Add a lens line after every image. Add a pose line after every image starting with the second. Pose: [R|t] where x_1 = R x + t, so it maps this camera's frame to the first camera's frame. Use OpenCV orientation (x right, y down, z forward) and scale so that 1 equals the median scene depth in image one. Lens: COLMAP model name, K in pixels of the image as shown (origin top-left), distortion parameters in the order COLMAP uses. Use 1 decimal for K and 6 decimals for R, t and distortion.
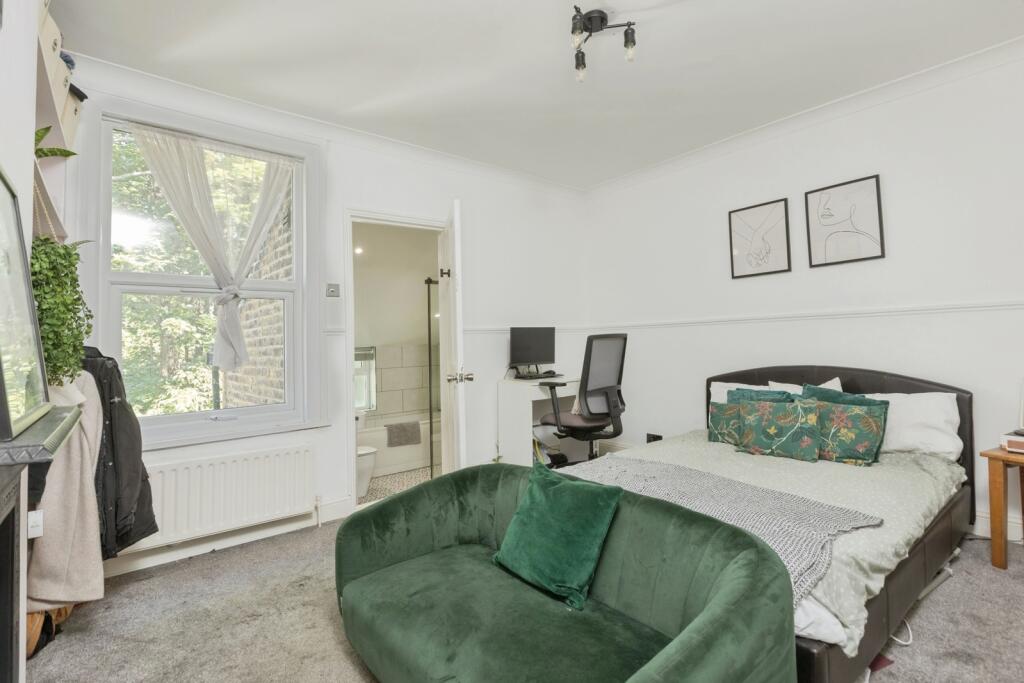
lens RADIAL K [[471.2, 0, 512.0], [0, 471.2, 341.5], [0, 0, 1]] dist [-0.000492, -0.000212]
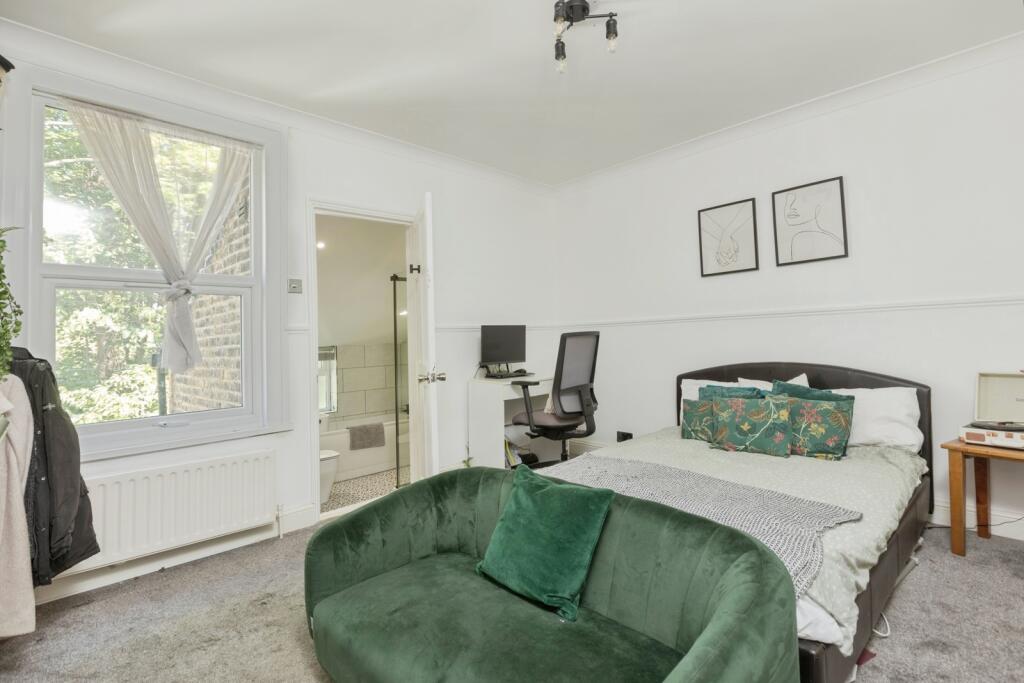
lens RADIAL K [[472.4, 0, 510.2], [0, 472.4, 338.5], [0, 0, 1]] dist [-0.001703, -0.000013]
pose [[0.996937, -0.003764, 0.078122, -0.037261], [0.004032, 0.999987, -0.003269, 0.001340], [-0.078109, 0.003574, 0.996938, 0.038035]]
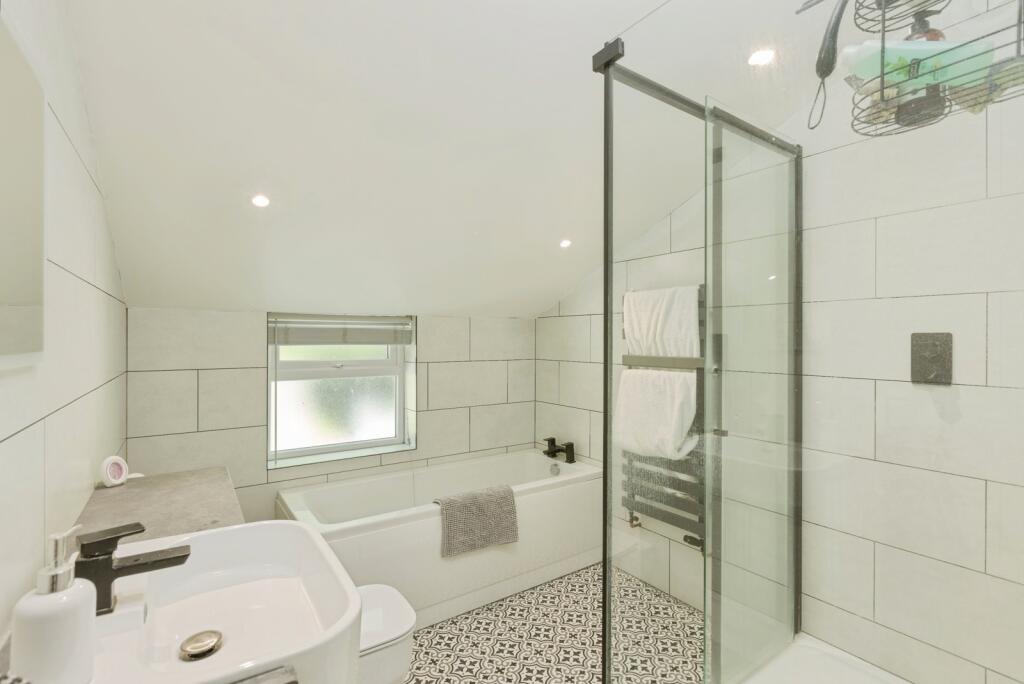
lens RADIAL K [[471.2, 0, 512.0], [0, 471.2, 342.0], [0, 0, 1]] dist [-0.000492, -0.000212]
pose [[0.996164, 0.025685, -0.083653, -0.519146], [-0.025030, 0.999647, 0.008872, 0.102452], [0.083851, -0.006745, 0.996455, 1.795432]]
